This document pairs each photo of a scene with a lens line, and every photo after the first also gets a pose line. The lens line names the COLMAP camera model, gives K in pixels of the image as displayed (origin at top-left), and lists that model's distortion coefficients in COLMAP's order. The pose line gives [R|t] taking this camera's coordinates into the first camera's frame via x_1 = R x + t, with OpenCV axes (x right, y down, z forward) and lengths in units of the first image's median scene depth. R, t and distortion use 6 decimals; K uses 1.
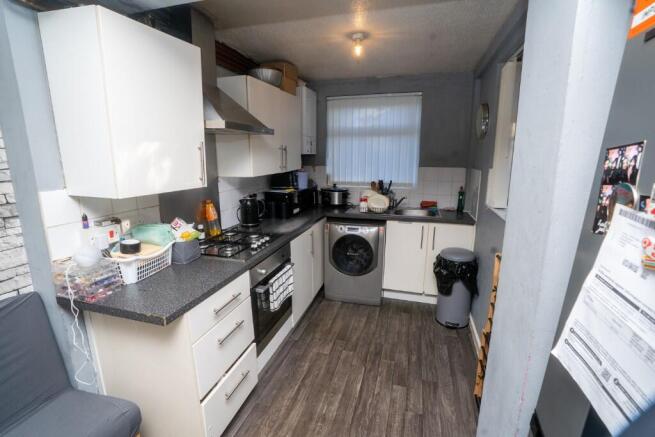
lens RADIAL K [[307.4, 0, 328.4], [0, 307.4, 217.2], [0, 0, 1]] dist [-0.024637, 0.000949]
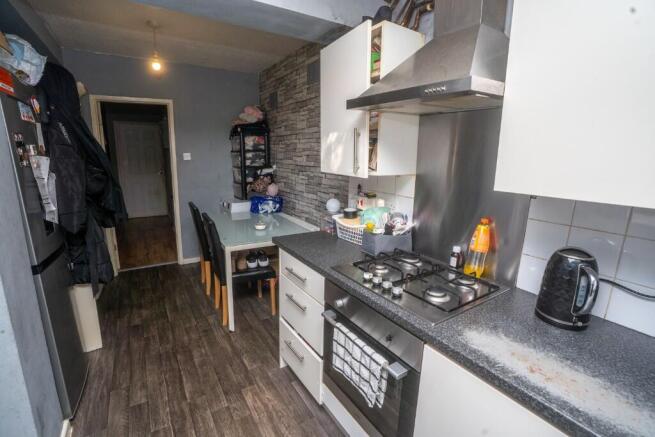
lens RADIAL K [[307.4, 0, 326.9], [0, 307.4, 221.8], [0, 0, 1]] dist [-0.024637, 0.000949]
pose [[-0.662586, 0.159324, -0.731844, 0.349924], [-0.168321, 0.920445, 0.352775, -0.284846], [0.729827, 0.356928, -0.583056, 1.515981]]
